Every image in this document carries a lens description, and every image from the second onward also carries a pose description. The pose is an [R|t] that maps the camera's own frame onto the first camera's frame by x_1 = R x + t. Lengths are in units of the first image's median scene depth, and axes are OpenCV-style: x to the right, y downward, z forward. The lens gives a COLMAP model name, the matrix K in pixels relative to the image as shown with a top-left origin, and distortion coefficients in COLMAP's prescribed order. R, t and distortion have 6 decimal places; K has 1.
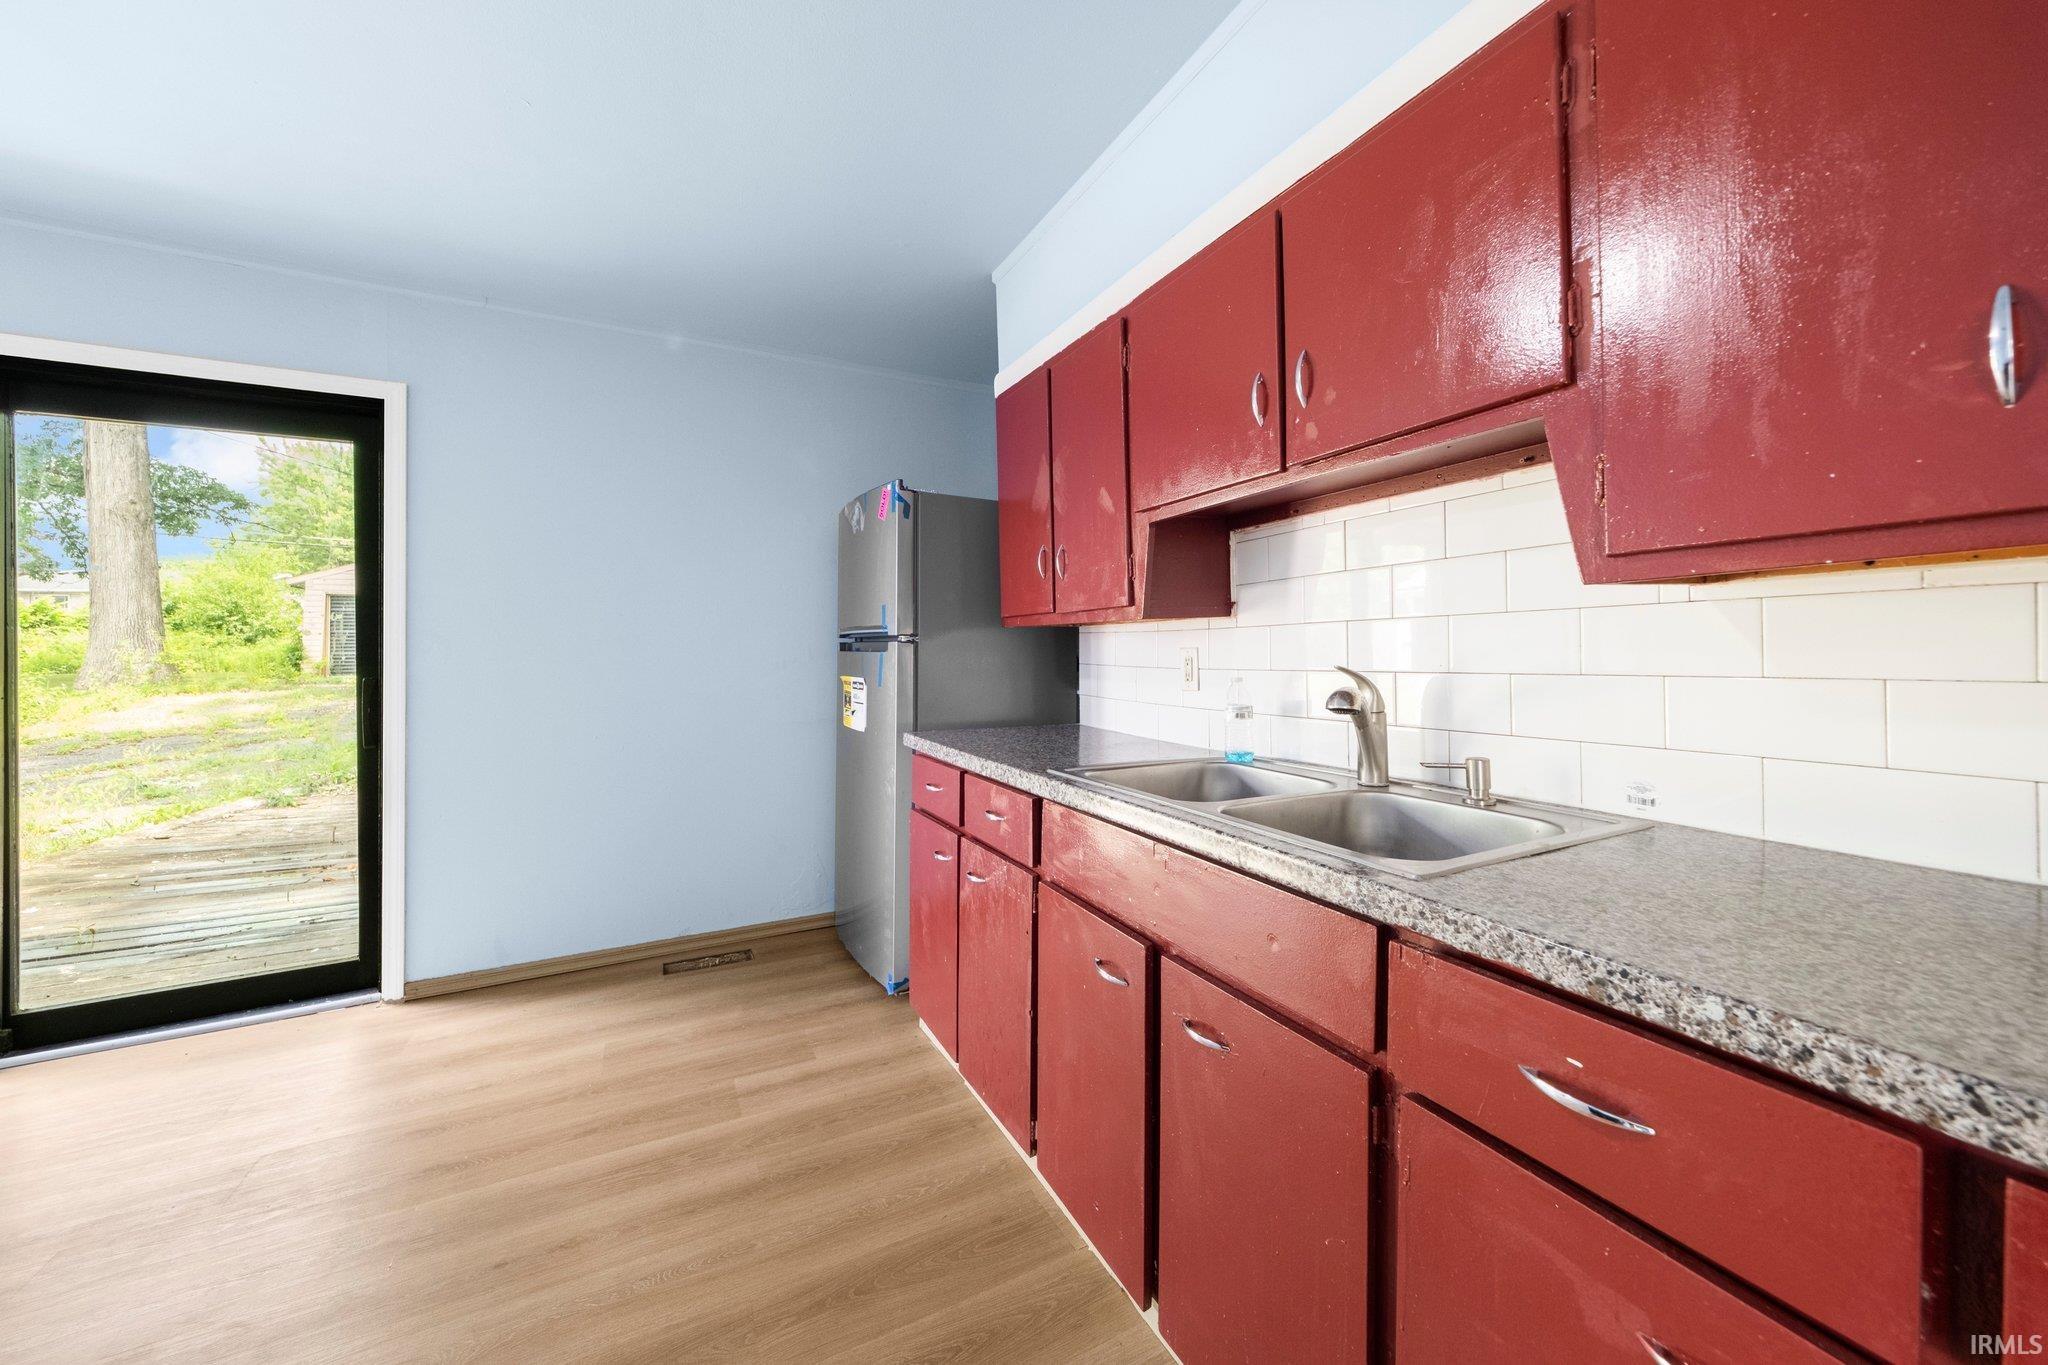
lens RADIAL K [[724.3, 0, 1020.8], [0, 724.3, 659.3], [0, 0, 1]] dist [0.000708, 0.000082]
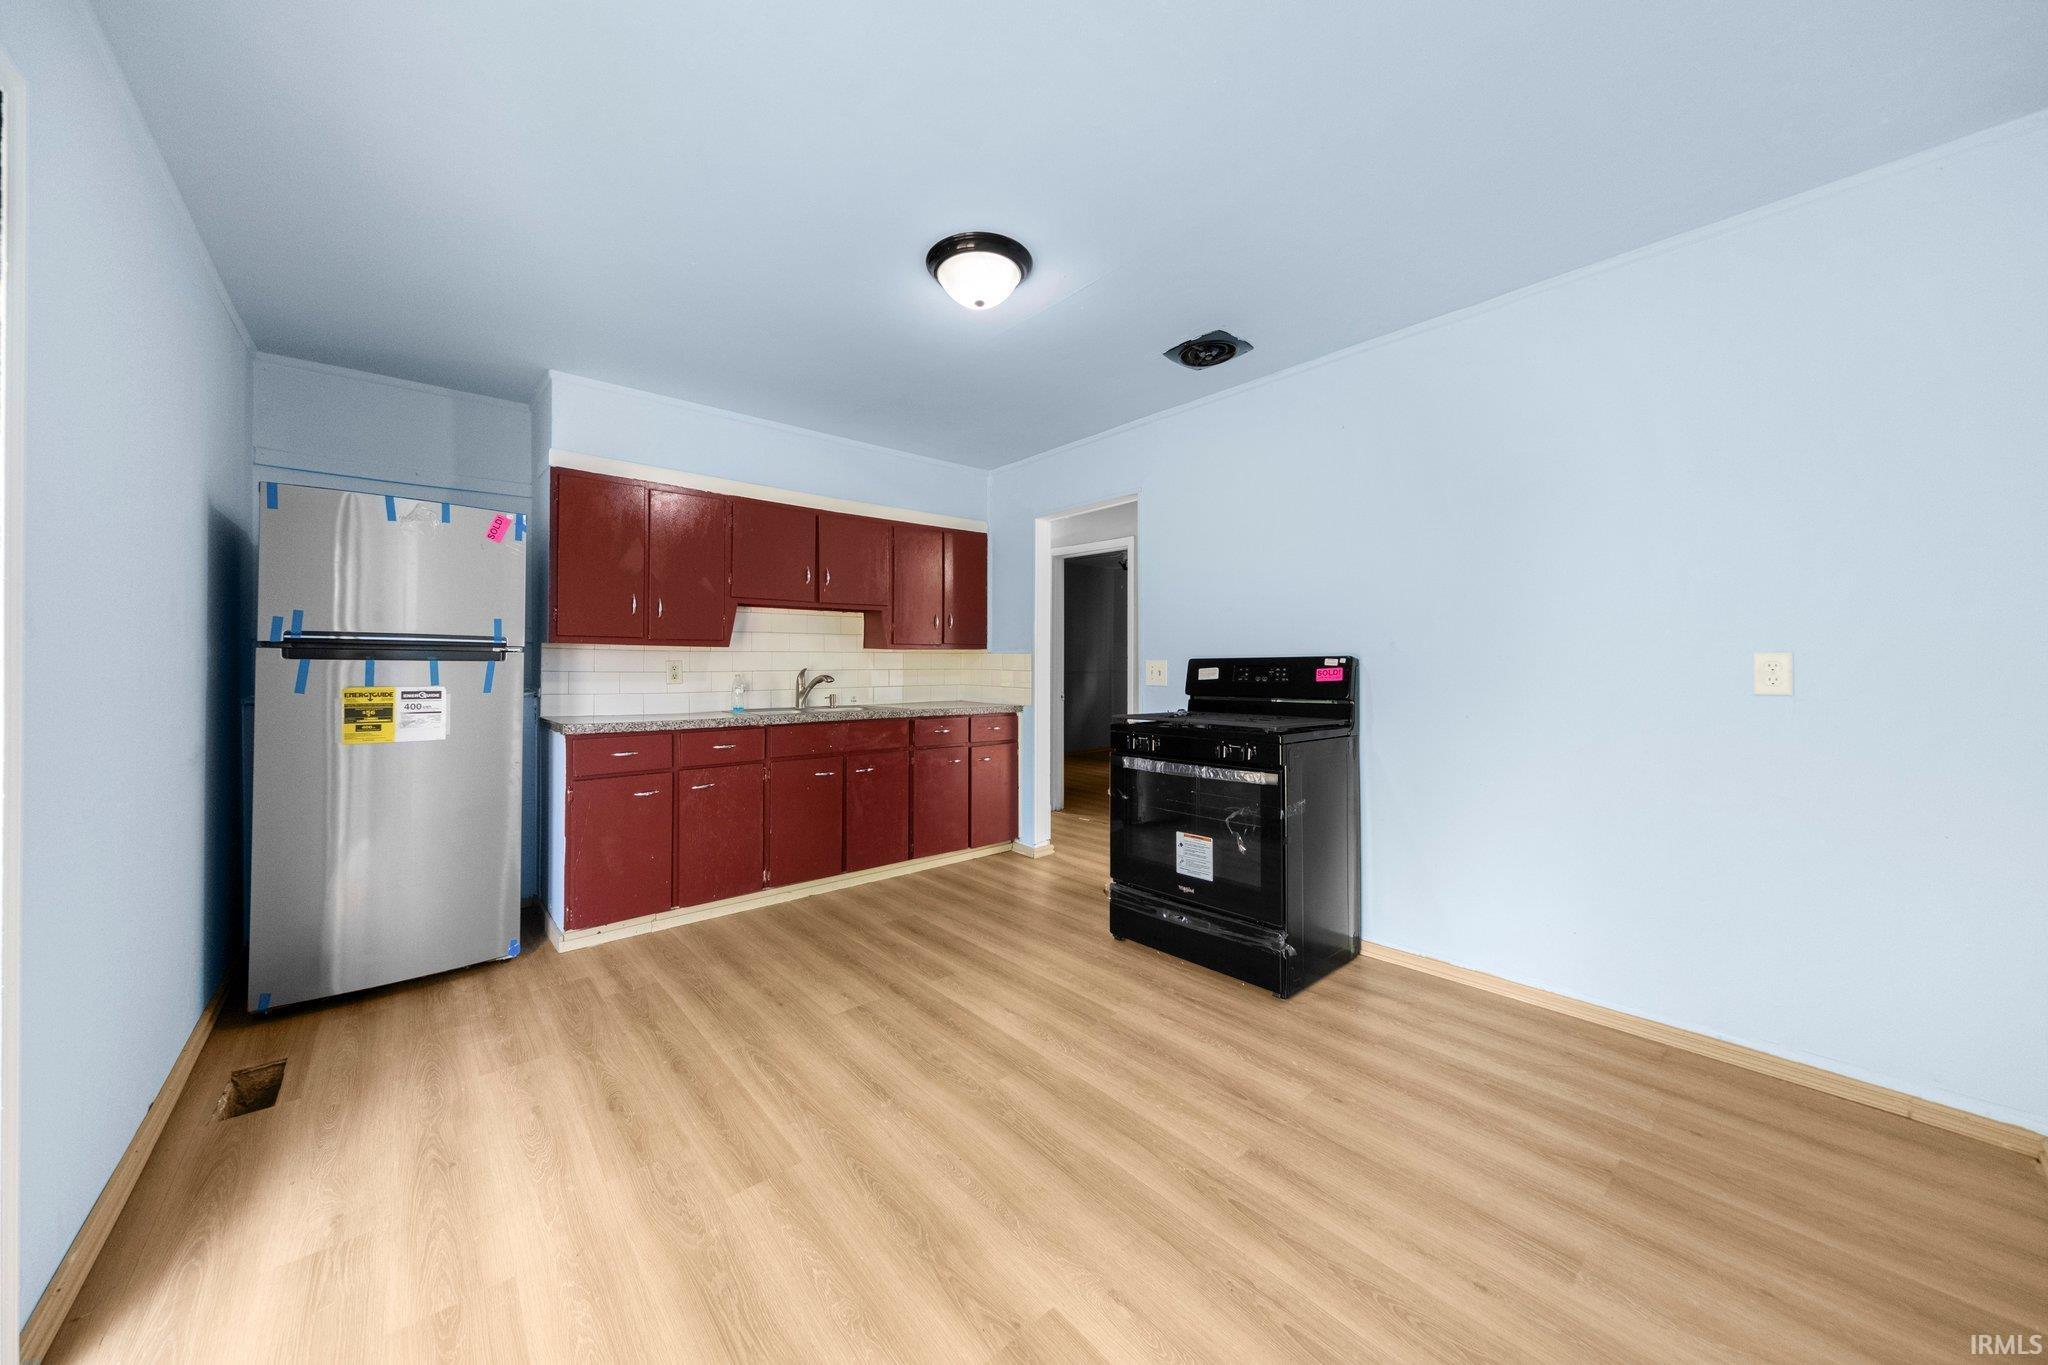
lens RADIAL K [[703.6, 0, 1007.1], [0, 703.6, 669.3], [0, 0, 1]] dist [0.000625, -0.000107]
pose [[-0.223020, -0.004340, 0.974804, -1.501129], [0.007006, 0.999957, 0.006055, 0.003054], [-0.974789, 0.008180, -0.222980, 0.496484]]
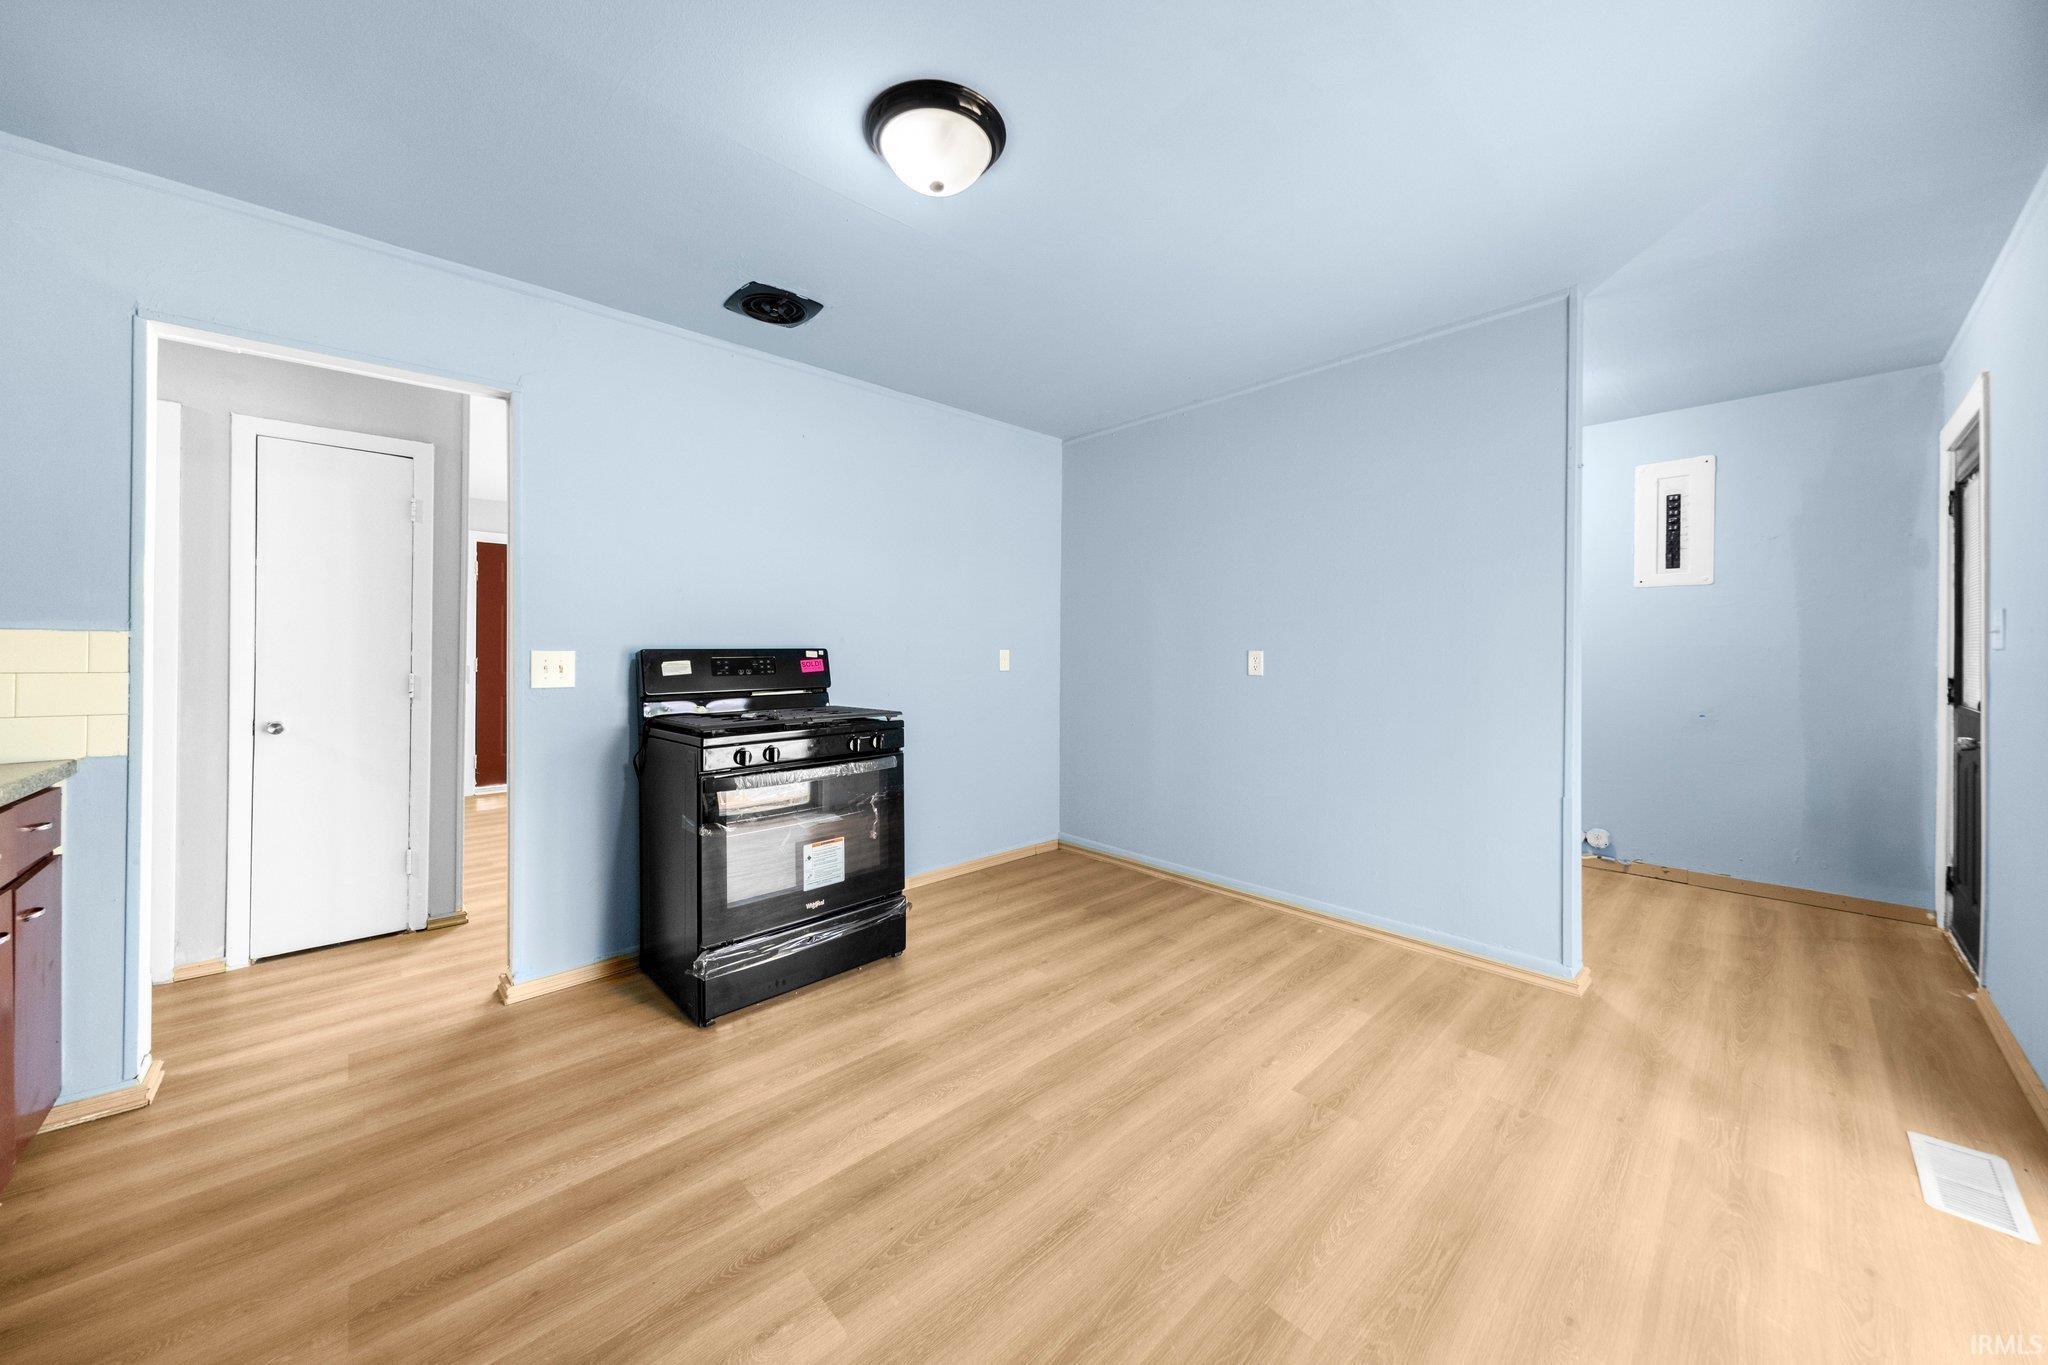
lens RADIAL K [[712.0, 0, 1007.8], [0, 712.0, 650.0], [0, 0, 1]] dist [-0.000329, 0.000034]
pose [[-0.967344, 0.002316, -0.253458, -0.453360], [0.000585, 0.999976, 0.006905, -0.014638], [0.253468, 0.006531, -0.967322, 1.056471]]
